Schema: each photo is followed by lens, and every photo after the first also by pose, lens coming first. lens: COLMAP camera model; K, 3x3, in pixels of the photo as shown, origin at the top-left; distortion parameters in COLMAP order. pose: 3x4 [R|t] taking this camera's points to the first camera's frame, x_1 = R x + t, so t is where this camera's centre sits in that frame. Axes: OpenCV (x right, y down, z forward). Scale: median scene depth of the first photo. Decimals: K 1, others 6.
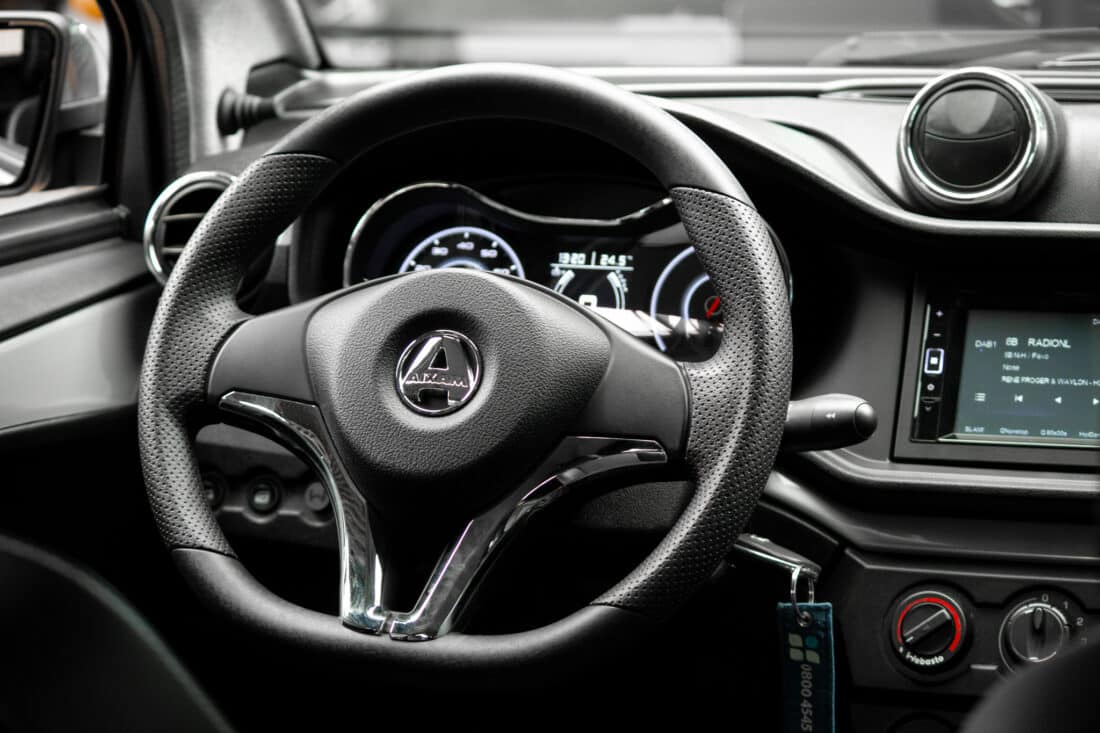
lens RADIAL K [[3107.9, 0, 553.0], [0, 3107.9, 370.8], [0, 0, 1]] dist [-0.208942, 0.000000]
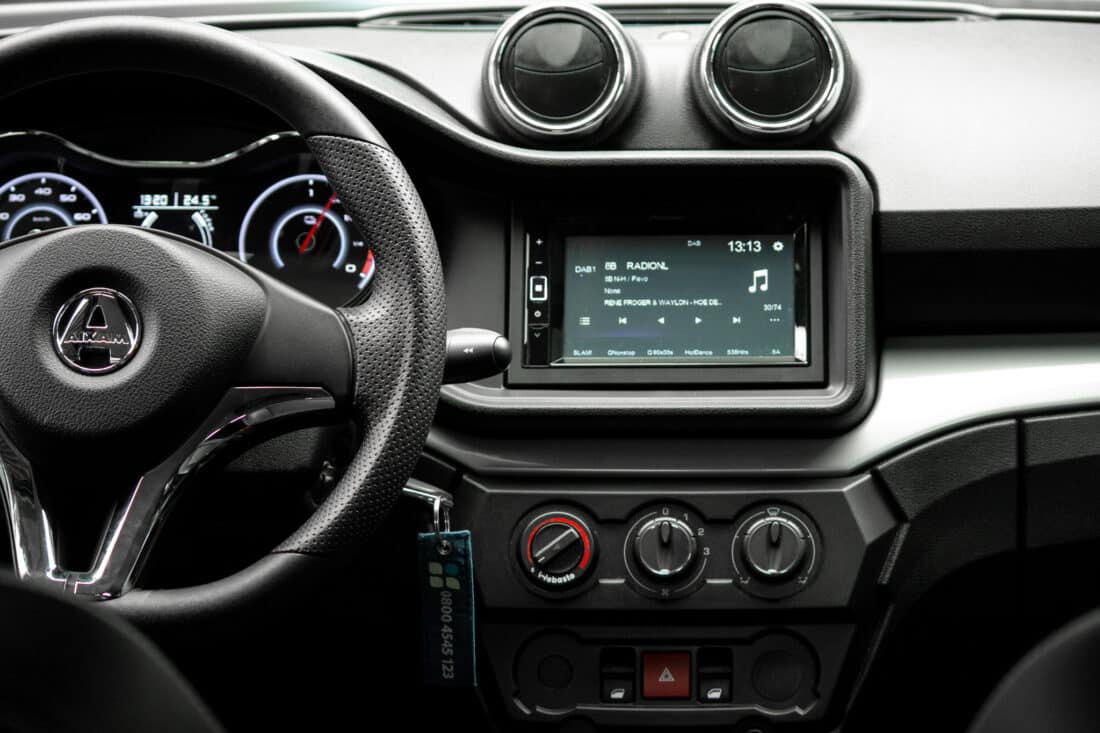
lens RADIAL K [[3107.9, 0, 548.0], [0, 3107.9, 360.6], [0, 0, 1]] dist [-0.208942, 0.000000]
pose [[0.961803, -0.056923, 0.267757, -0.156137], [0.044992, 0.997711, 0.050489, -0.031971], [-0.270018, -0.036514, 0.962163, 0.000203]]
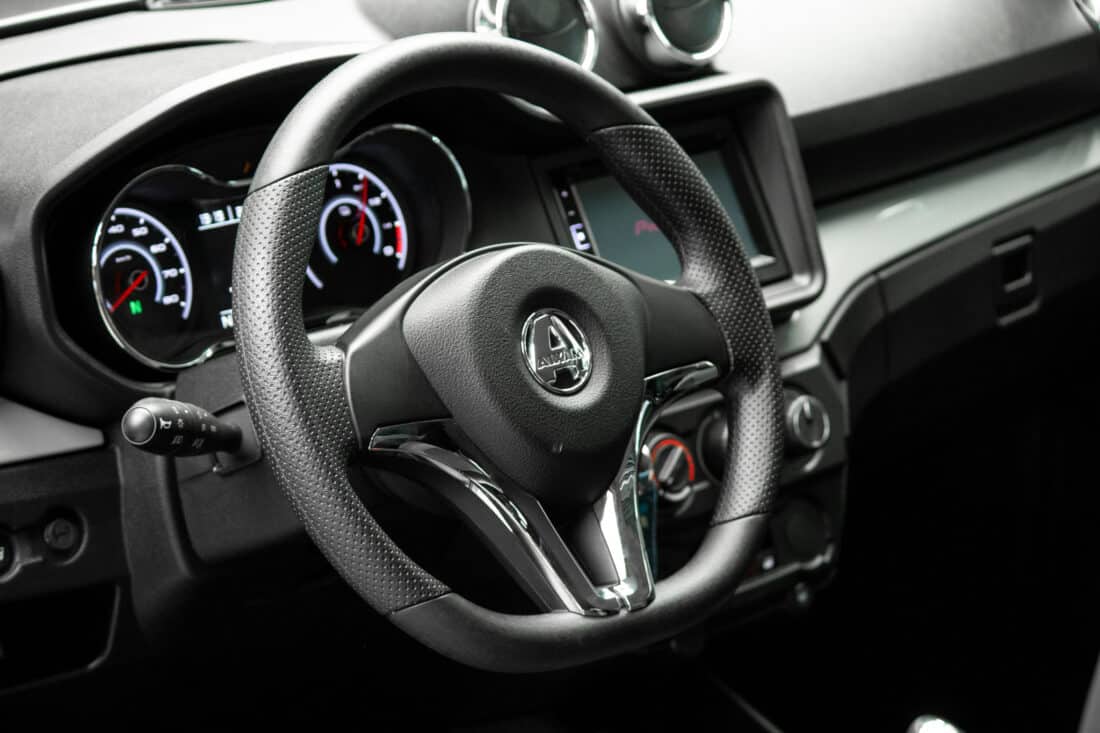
lens RADIAL K [[3107.9, 0, 544.7], [0, 3107.9, 364.4], [0, 0, 1]] dist [-0.208942, 0.000000]
pose [[0.458630, -0.251208, 0.852381, -0.852708], [0.140422, 0.967647, 0.209623, -0.196523], [-0.877462, 0.023554, 0.479067, 0.492747]]
